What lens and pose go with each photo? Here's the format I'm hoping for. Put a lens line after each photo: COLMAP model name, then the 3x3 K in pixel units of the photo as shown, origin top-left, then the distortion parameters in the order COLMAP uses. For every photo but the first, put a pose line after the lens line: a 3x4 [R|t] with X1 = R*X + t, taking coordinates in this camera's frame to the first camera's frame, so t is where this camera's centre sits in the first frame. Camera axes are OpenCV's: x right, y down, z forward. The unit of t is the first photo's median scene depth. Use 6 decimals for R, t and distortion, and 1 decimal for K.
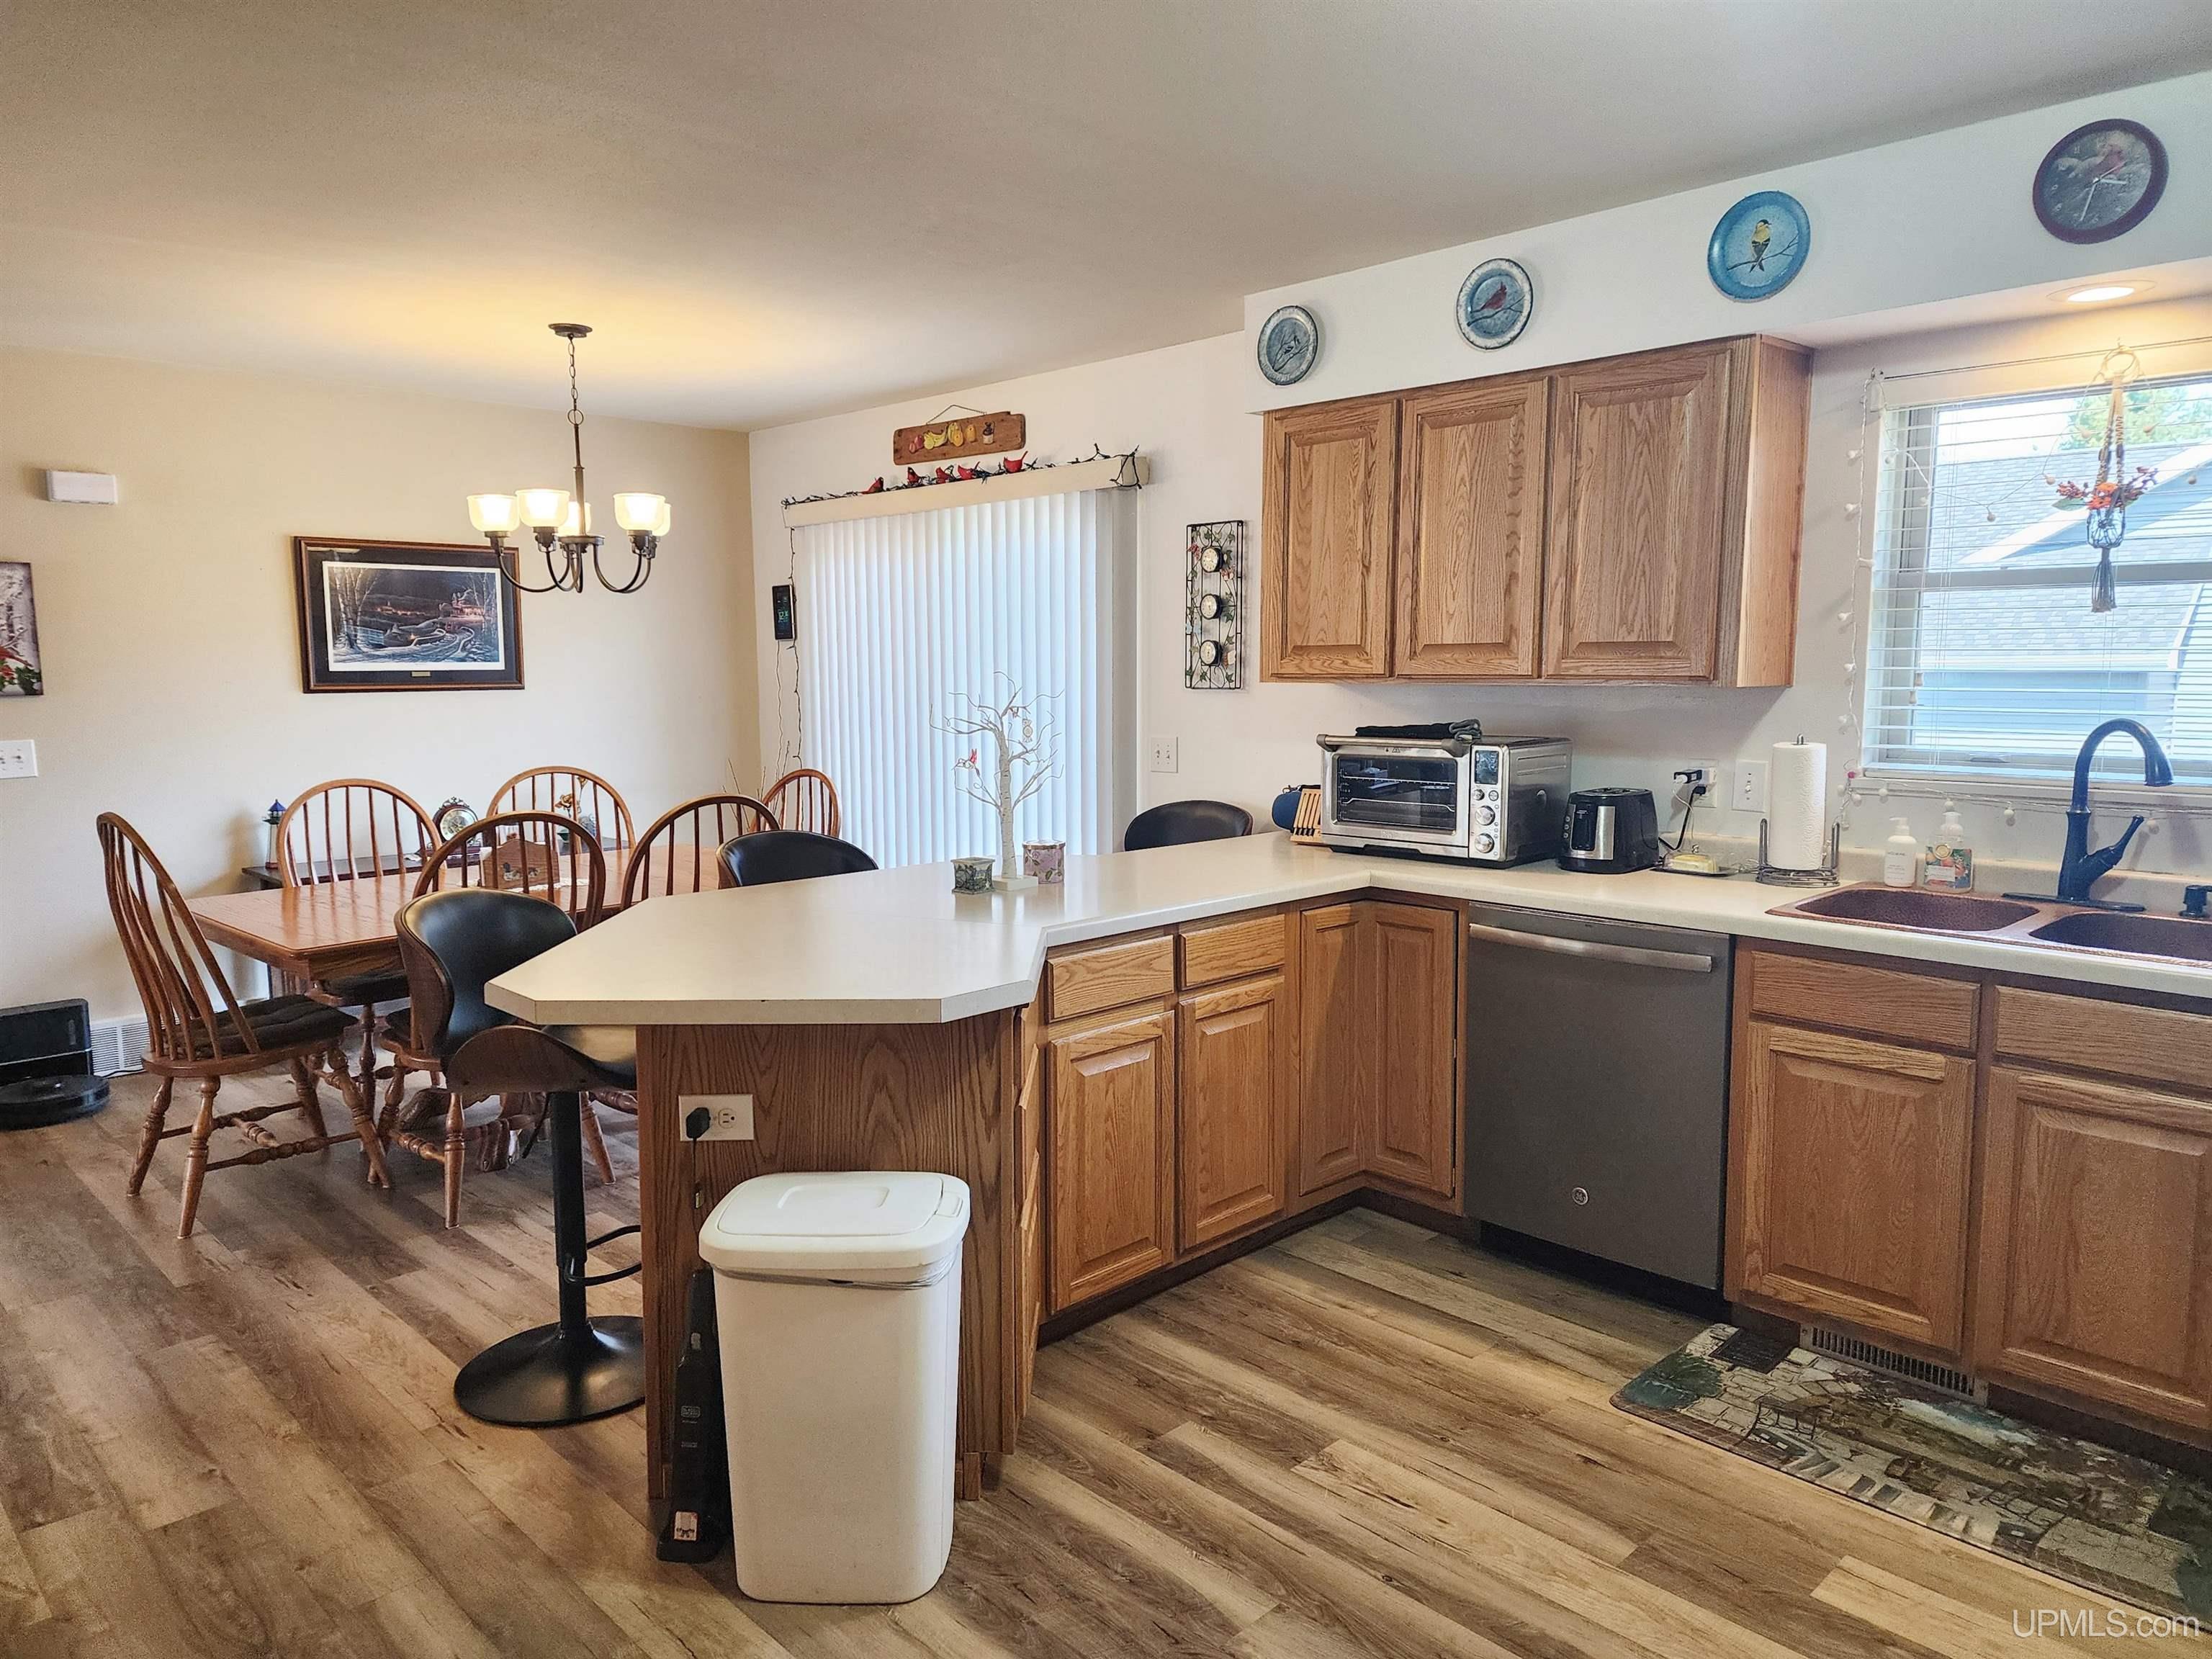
lens RADIAL K [[1469.7, 0, 1113.2], [0, 1469.7, 814.9], [0, 0, 1]] dist [0.072099, -0.052230]
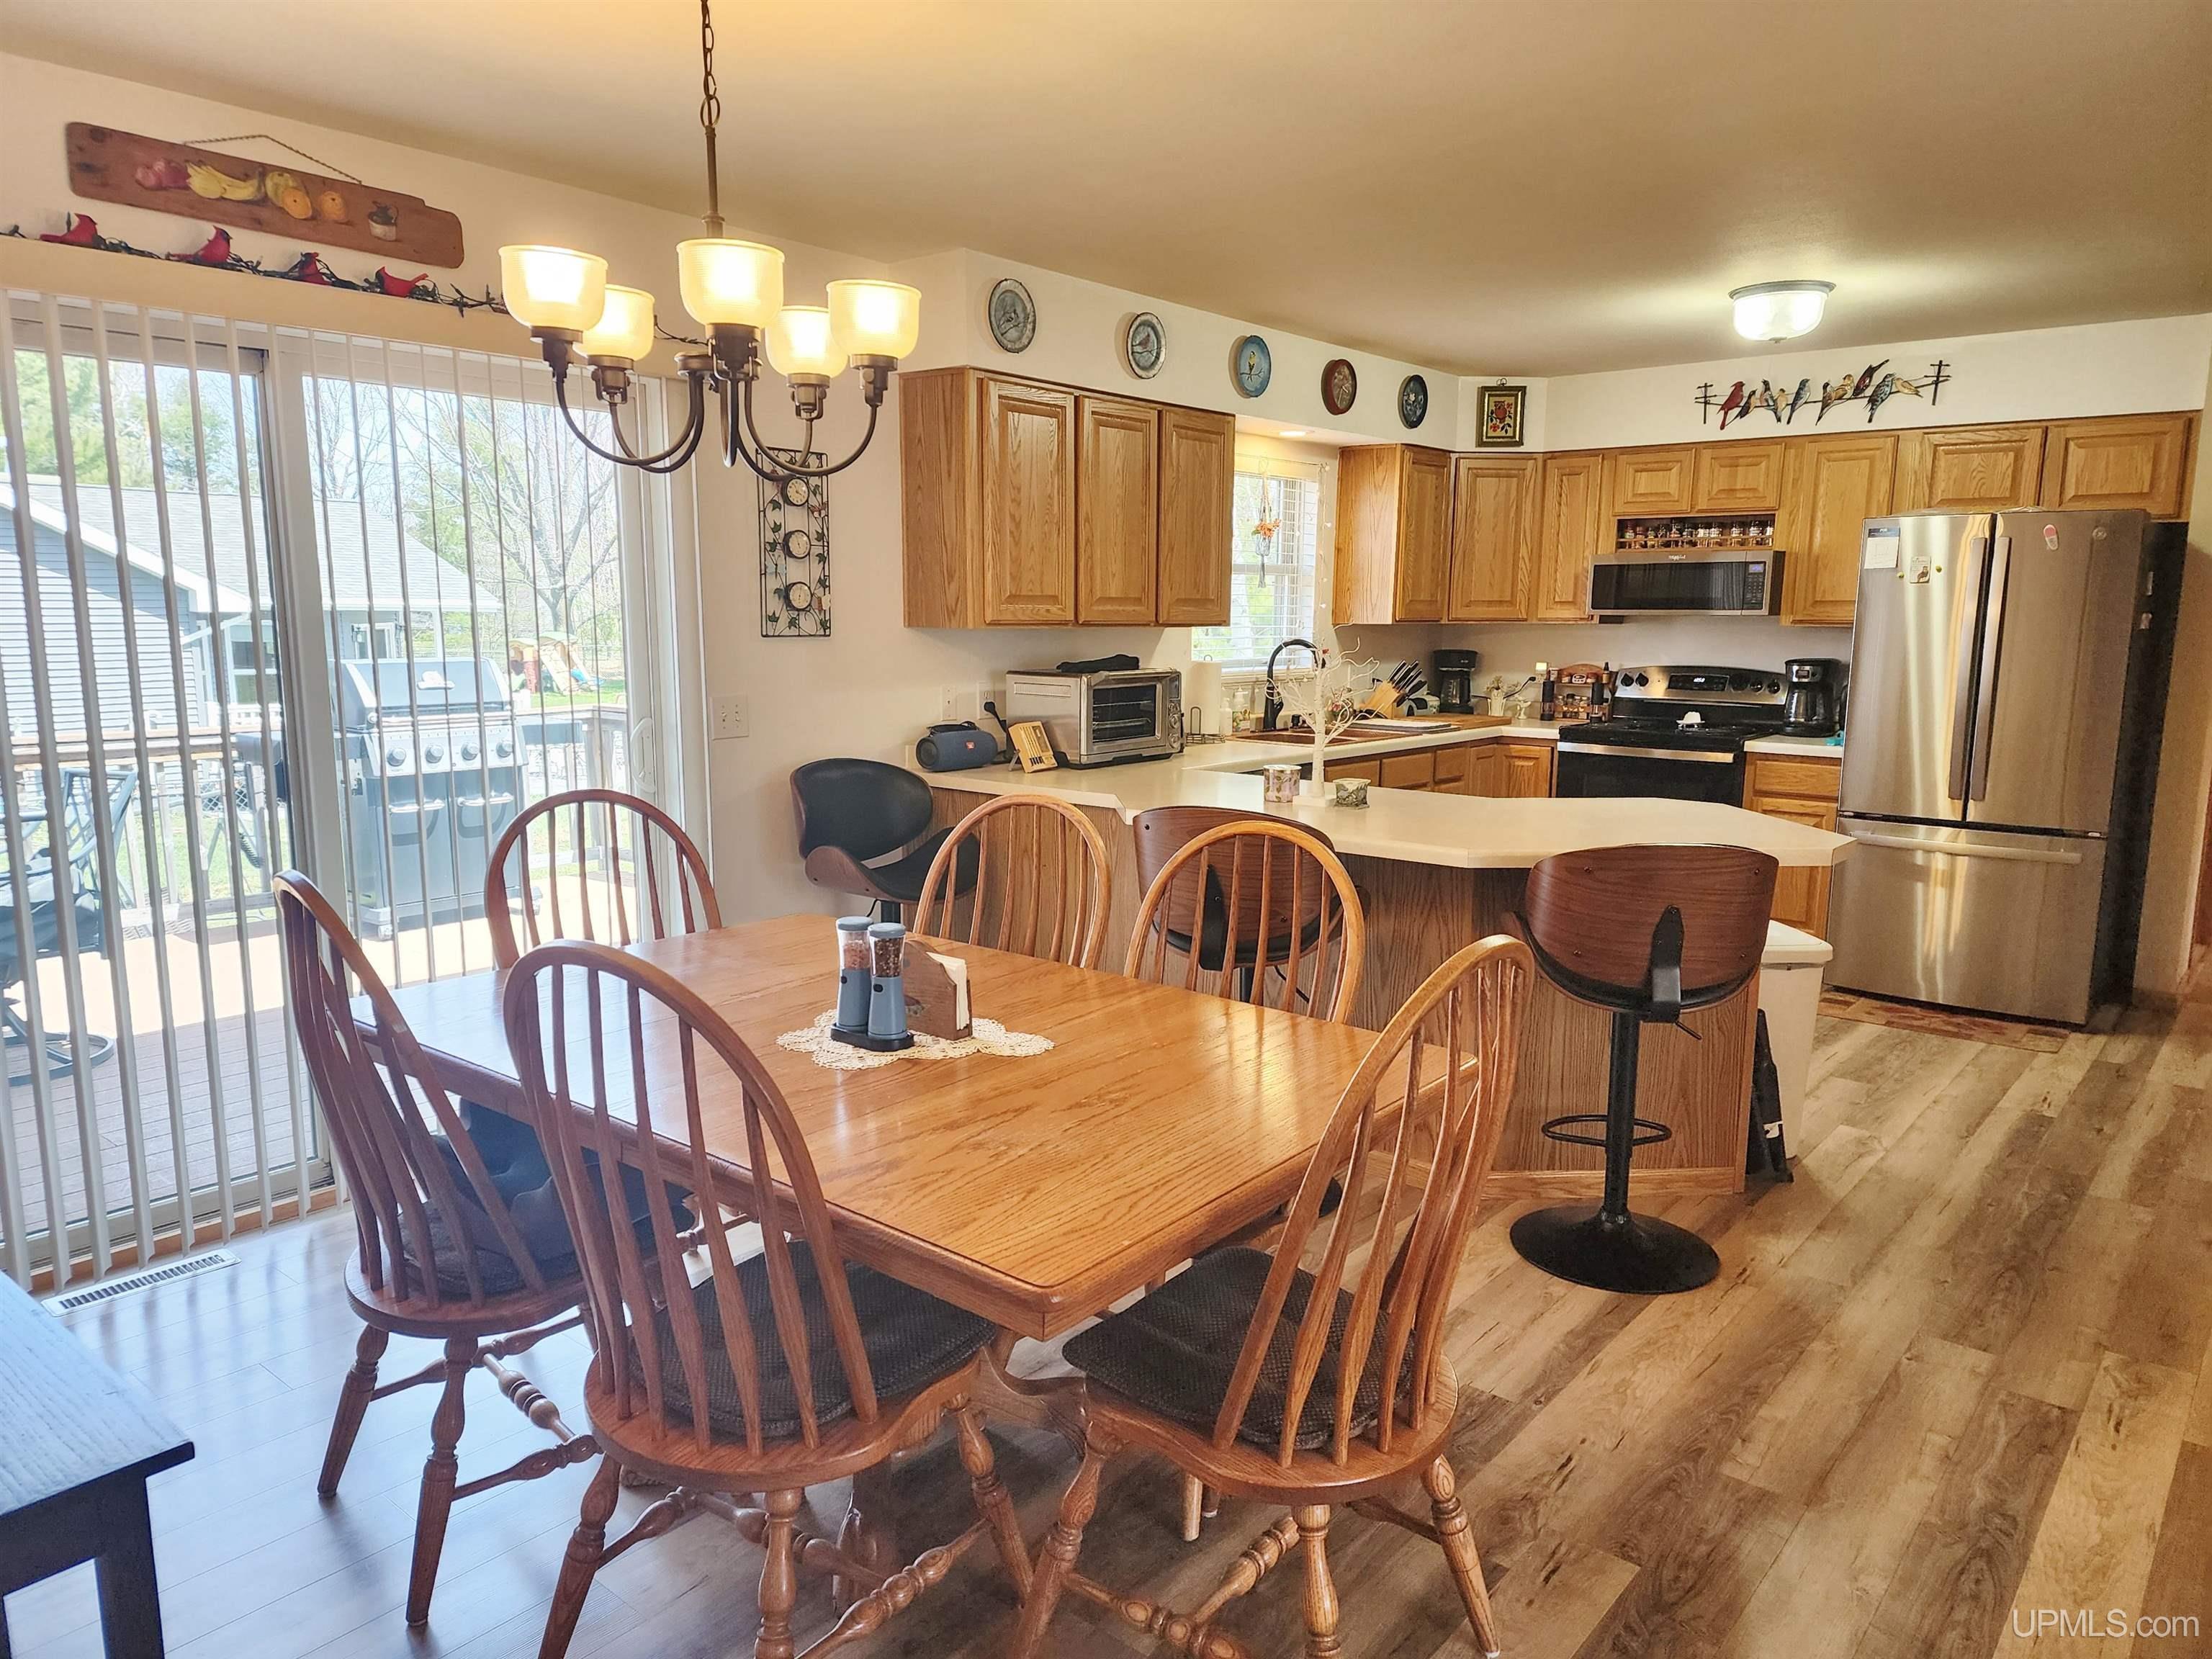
lens RADIAL K [[1455.3, 0, 1098.9], [0, 1455.3, 836.6], [0, 0, 1]] dist [0.068935, -0.055311]
pose [[-0.080100, -0.155633, 0.984562, -0.994554], [0.093963, 0.982158, 0.162898, -0.109345], [-0.992348, 0.105561, -0.064047, 1.031260]]
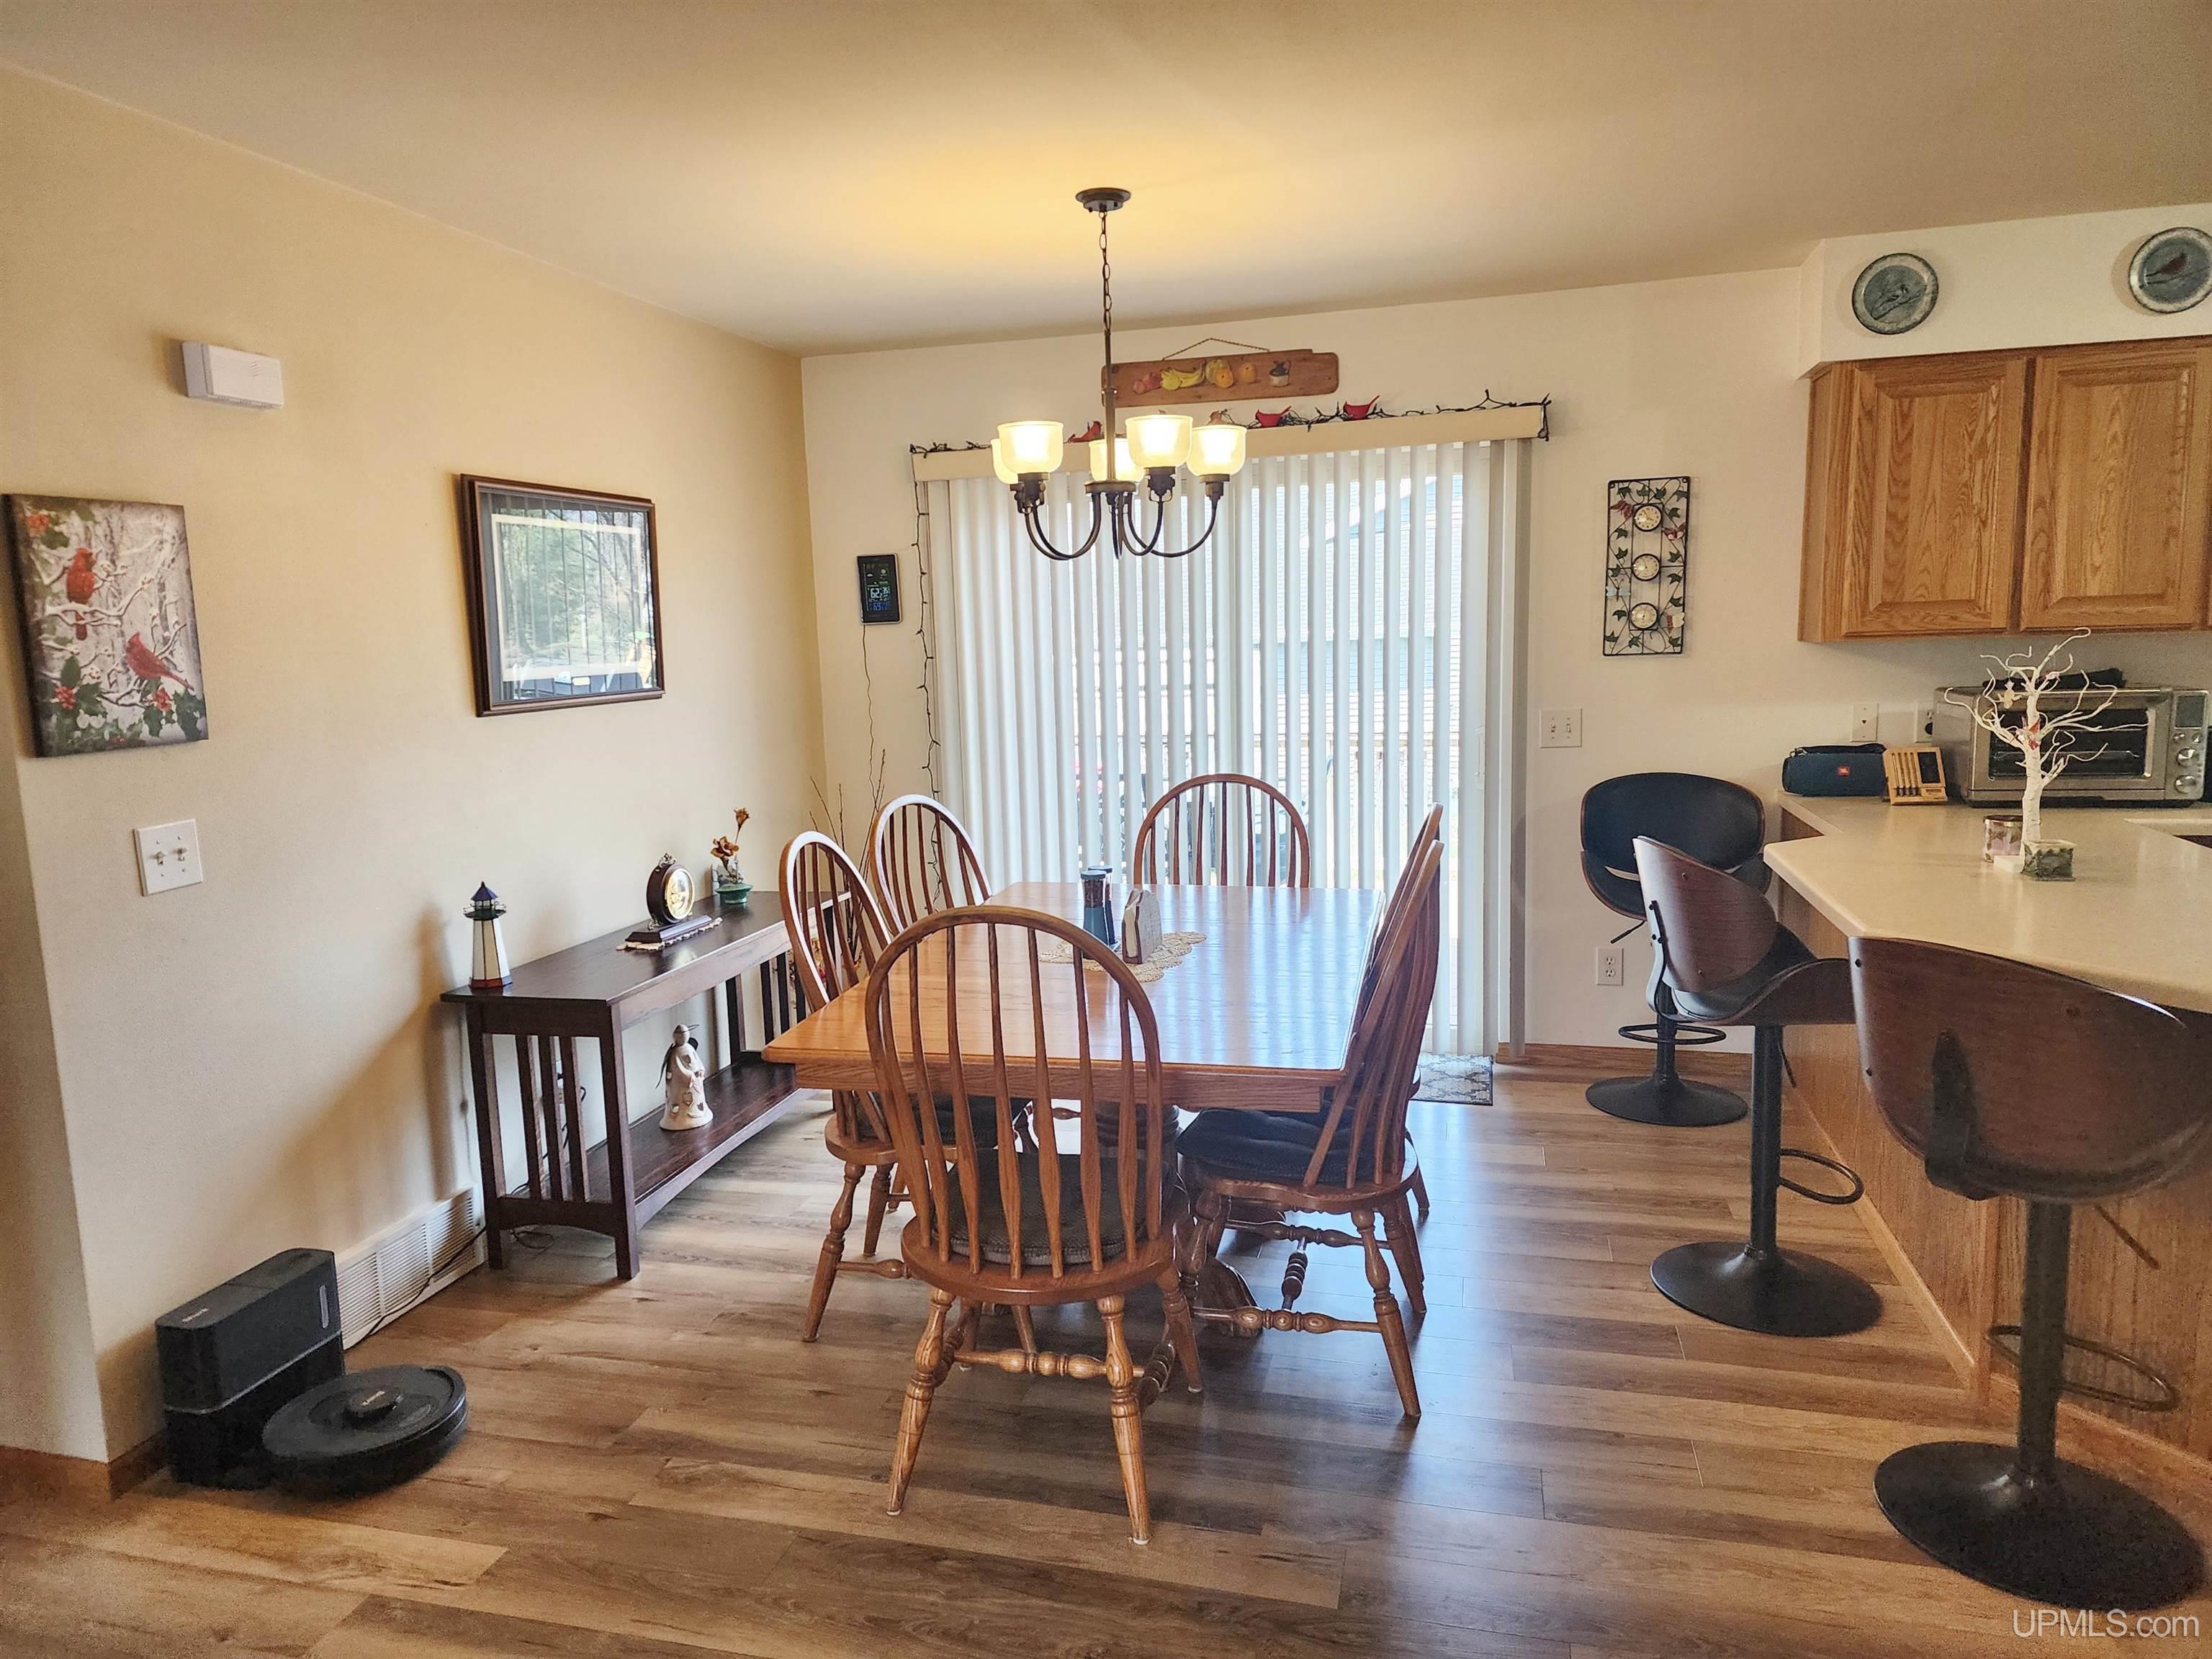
lens RADIAL K [[1455.9, 0, 1112.7], [0, 1455.9, 823.2], [0, 0, 1]] dist [0.088232, -0.077583]
pose [[0.862925, -0.090639, 0.497136, -0.828761], [0.081798, 0.995863, 0.039583, -0.050103], [-0.498667, 0.006508, 0.866769, 0.402734]]
